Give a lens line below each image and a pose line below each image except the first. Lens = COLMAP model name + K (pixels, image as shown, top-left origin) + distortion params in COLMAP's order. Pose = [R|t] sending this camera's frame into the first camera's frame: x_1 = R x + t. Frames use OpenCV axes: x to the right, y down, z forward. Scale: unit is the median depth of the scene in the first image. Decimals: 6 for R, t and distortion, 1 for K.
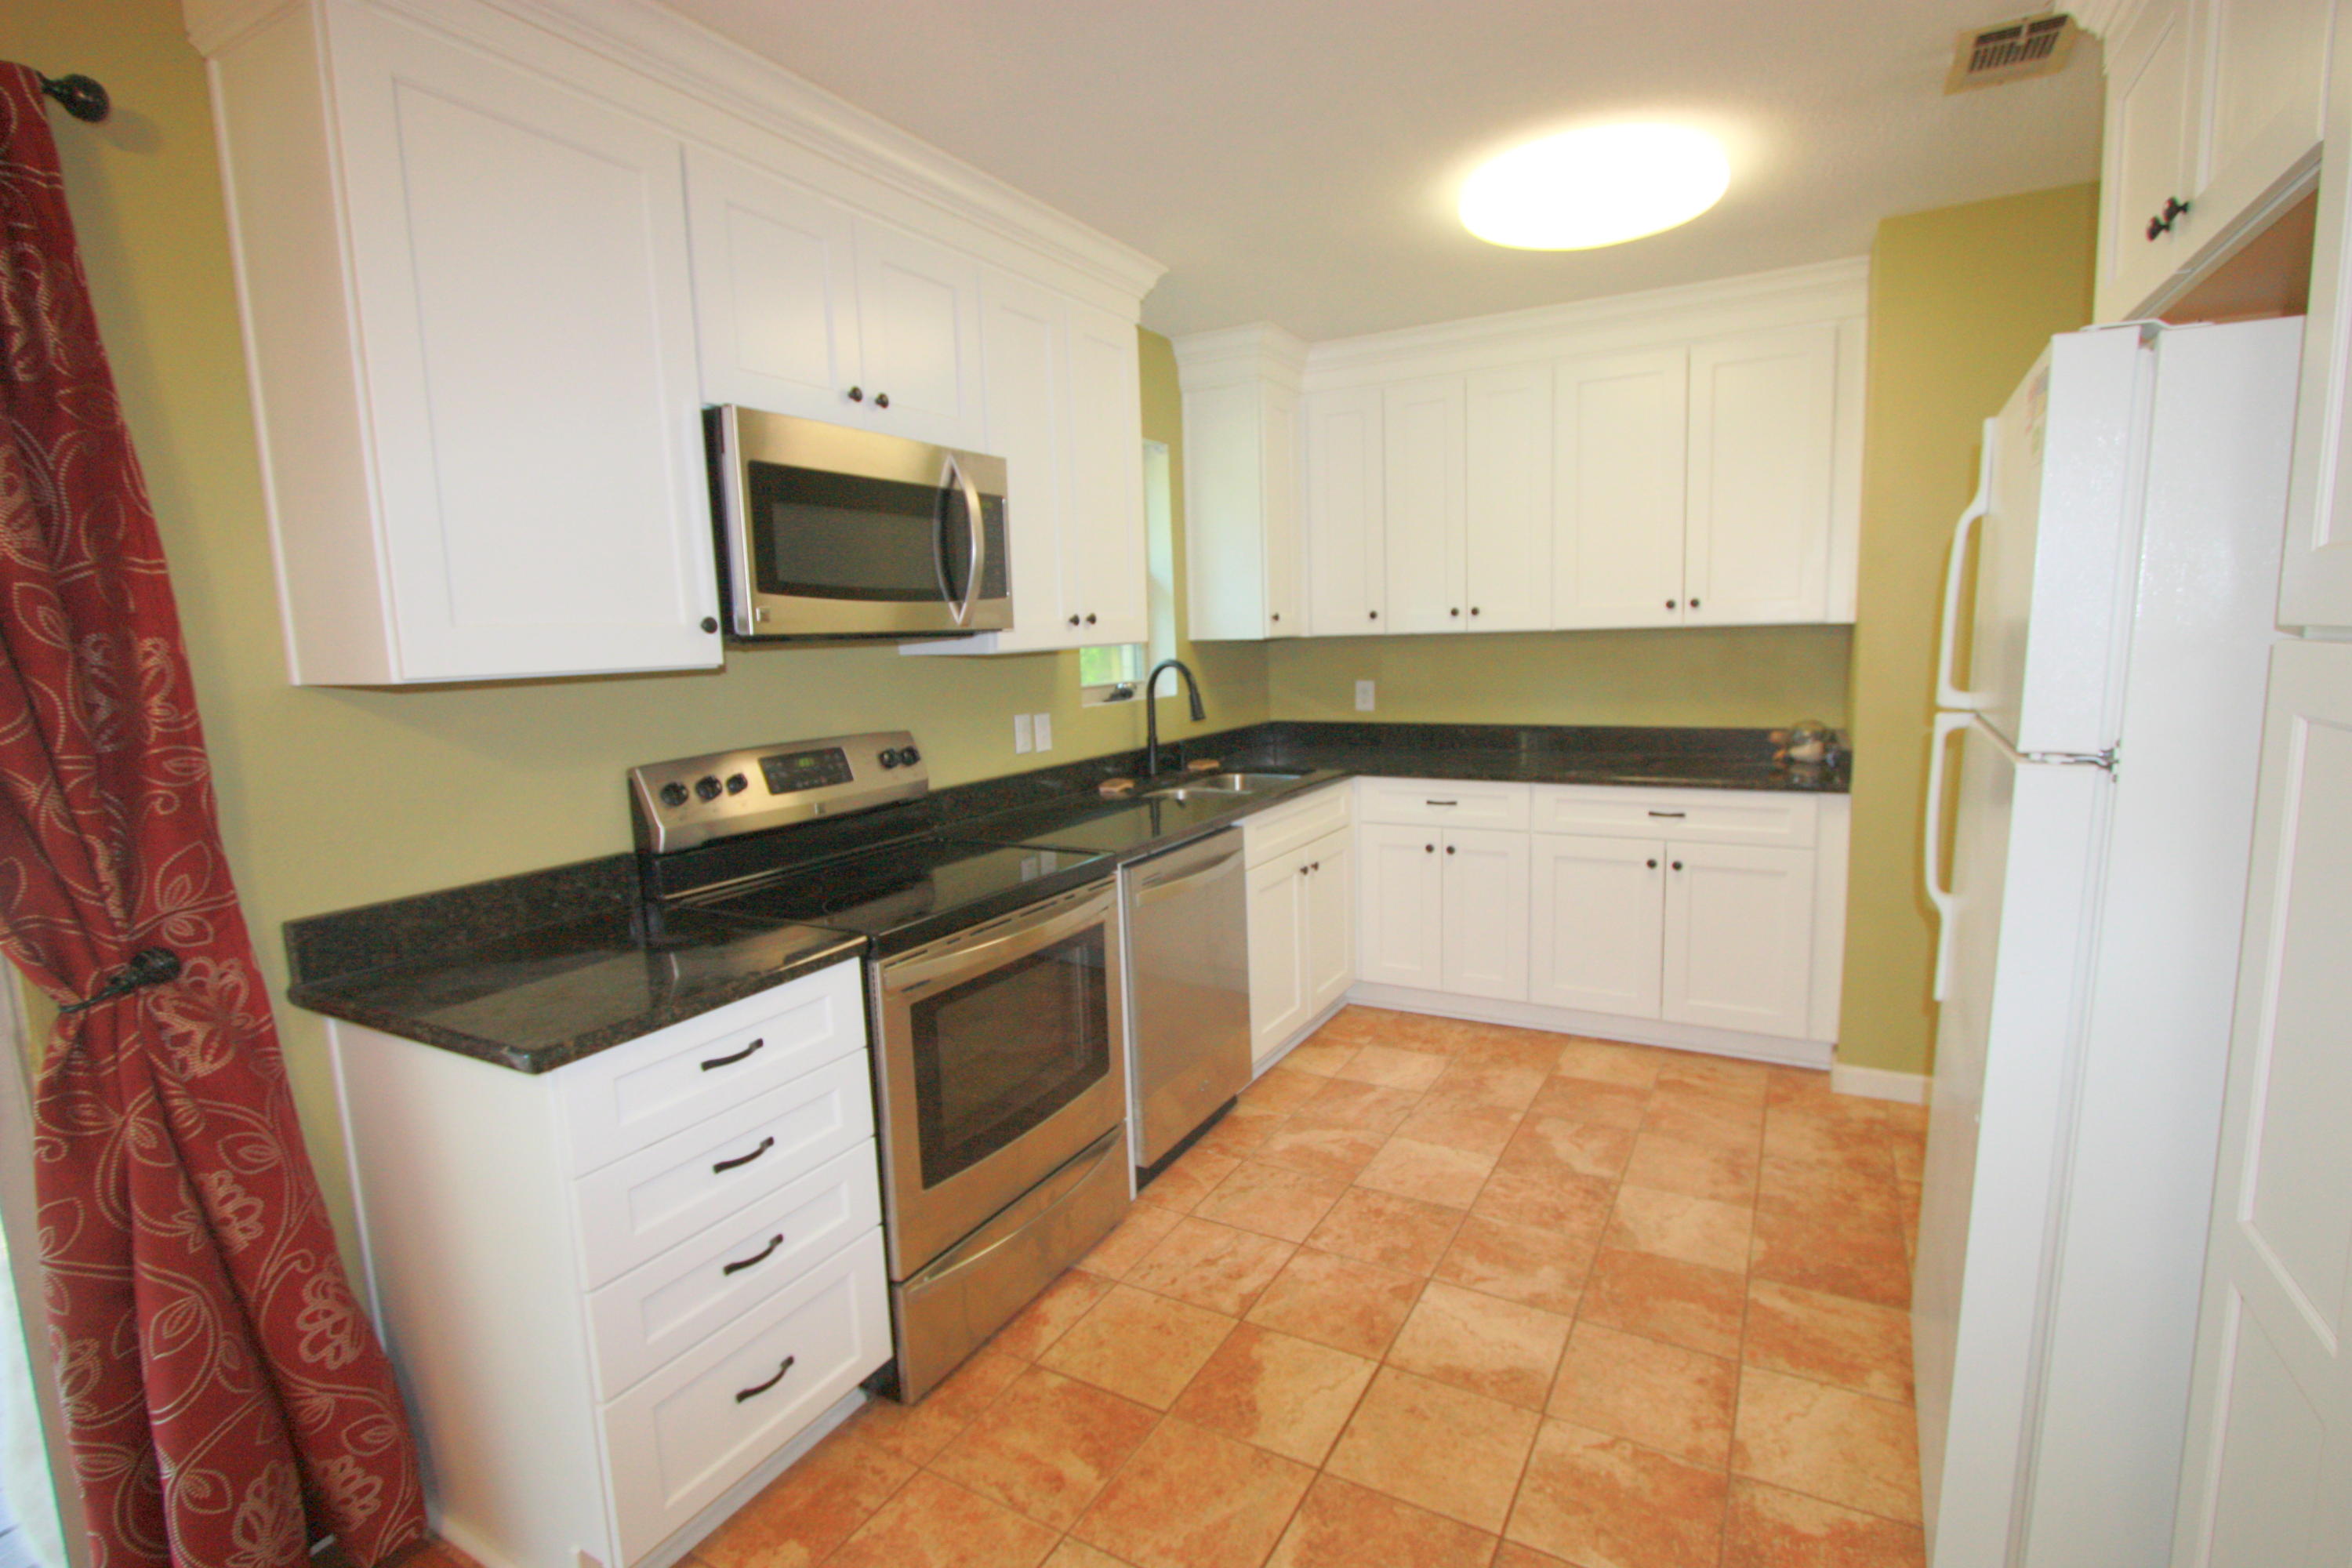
lens RADIAL K [[1089.8, 0, 1207.9], [0, 1089.8, 778.6], [0, 0, 1]] dist [-0.016755, 0.000706]
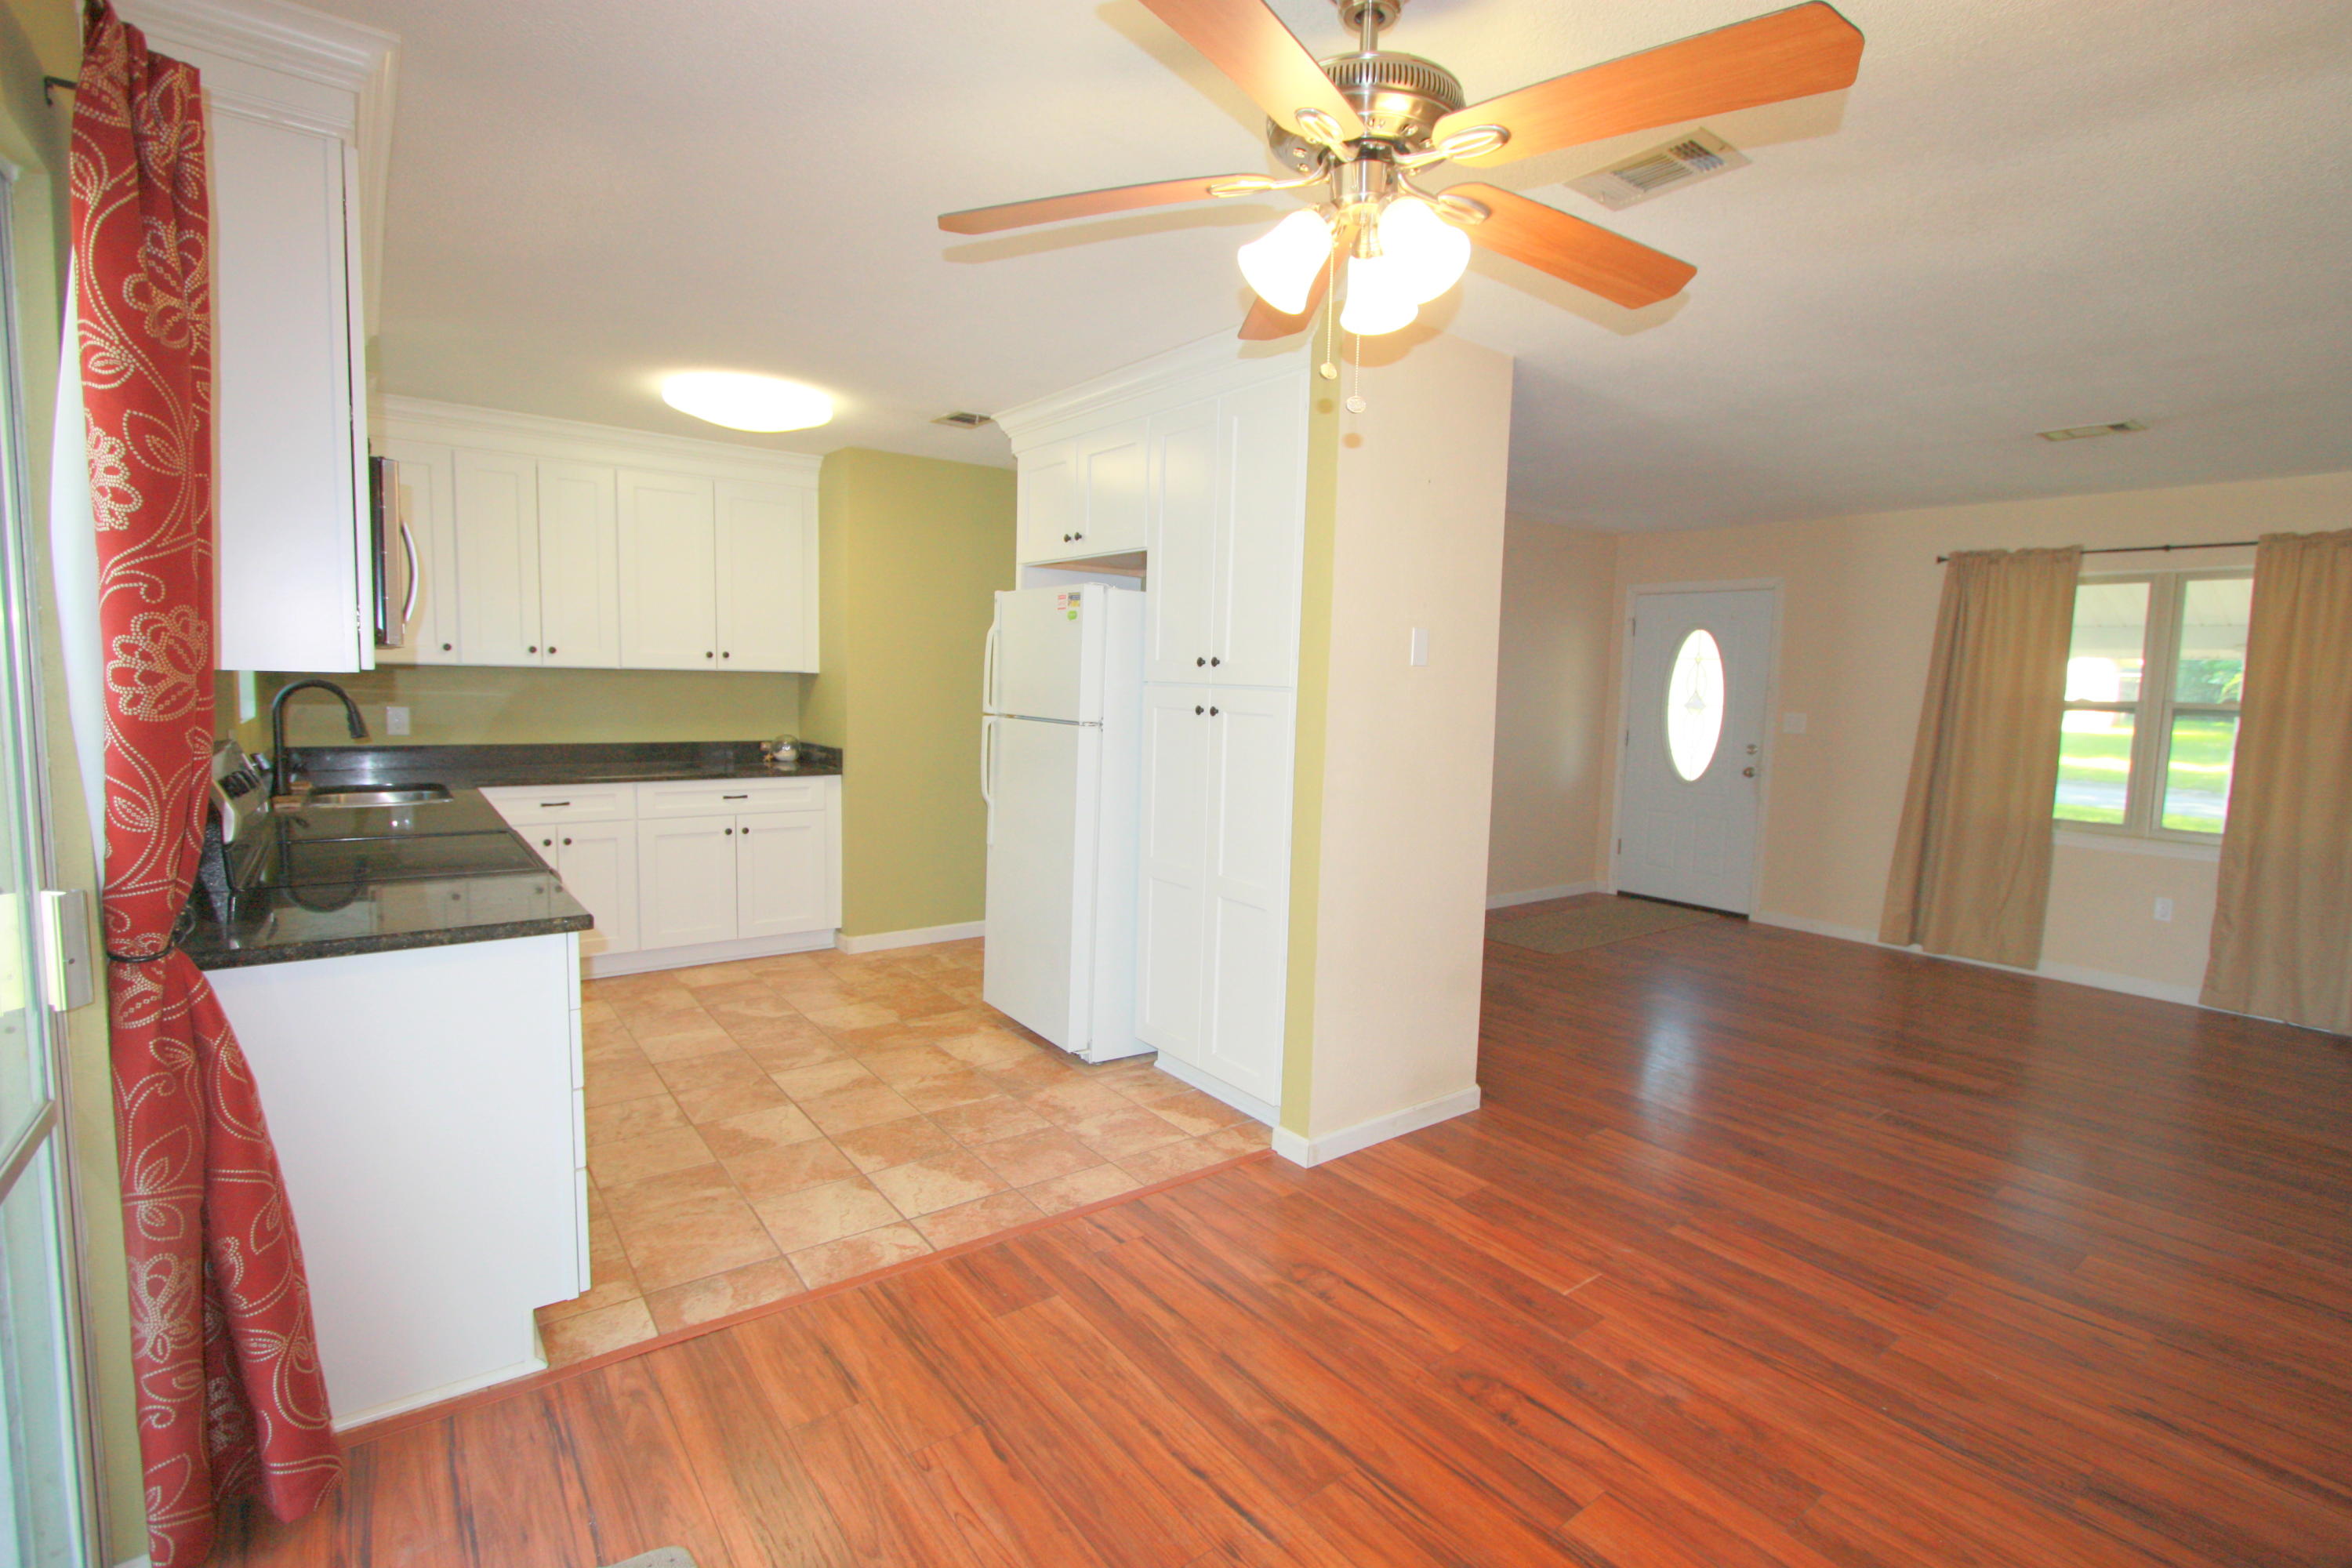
lens RADIAL K [[1089.8, 0, 1207.9], [0, 1089.8, 778.6], [0, 0, 1]] dist [-0.016755, 0.000706]
pose [[0.394449, -0.042162, 0.917950, -0.864473], [0.084673, 0.996365, 0.009380, 0.061804], [-0.915008, 0.074025, 0.396585, -0.222178]]
